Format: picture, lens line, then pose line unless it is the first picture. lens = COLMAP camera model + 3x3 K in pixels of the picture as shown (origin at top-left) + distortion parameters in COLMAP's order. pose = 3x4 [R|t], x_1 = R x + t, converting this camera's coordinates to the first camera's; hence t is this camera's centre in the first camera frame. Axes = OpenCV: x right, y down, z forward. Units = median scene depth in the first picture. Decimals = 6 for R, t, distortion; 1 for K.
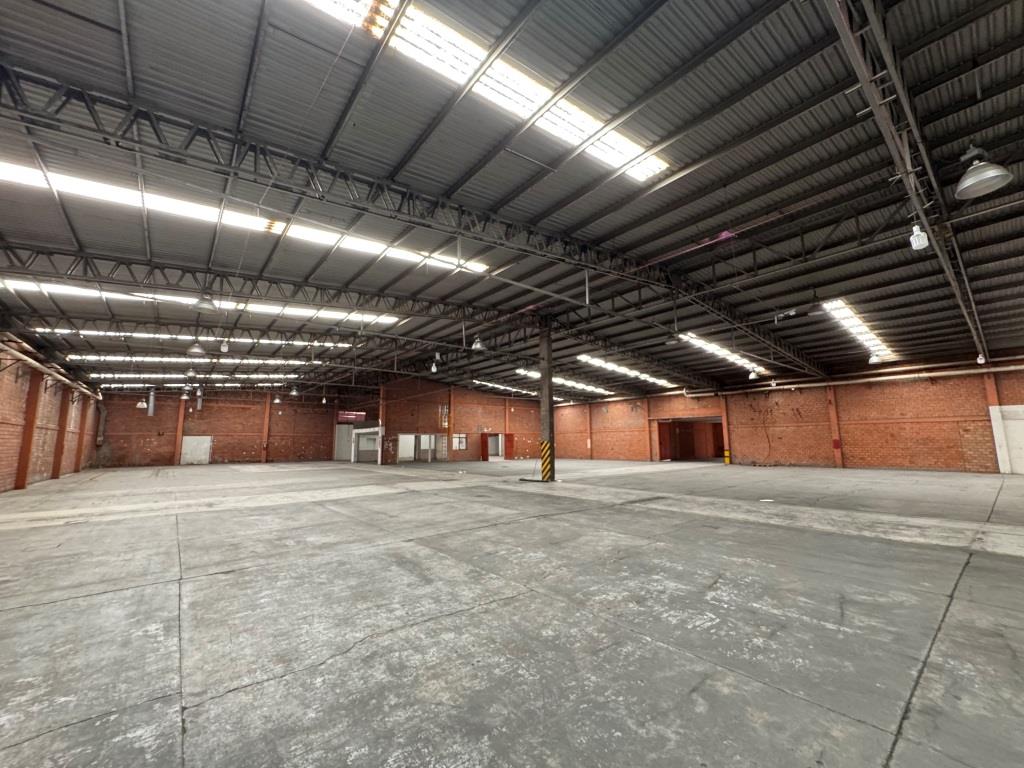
lens RADIAL K [[410.4, 0, 511.3], [0, 410.4, 382.5], [0, 0, 1]] dist [-0.002665, 0.000045]
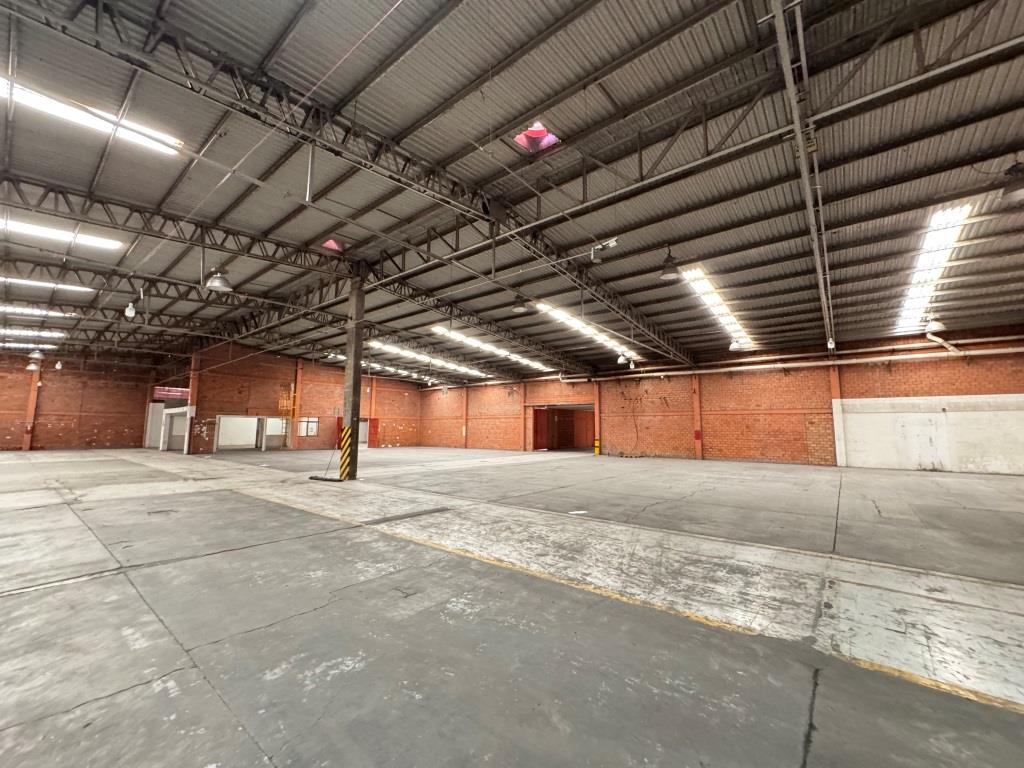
lens RADIAL K [[408.3, 0, 511.7], [0, 408.3, 382.4], [0, 0, 1]] dist [-0.002007, 0.000282]
pose [[0.978480, 0.037420, 0.202922, 0.165611], [-0.043586, 0.998711, 0.026005, 0.021114], [-0.201687, -0.034290, 0.978850, 0.153088]]
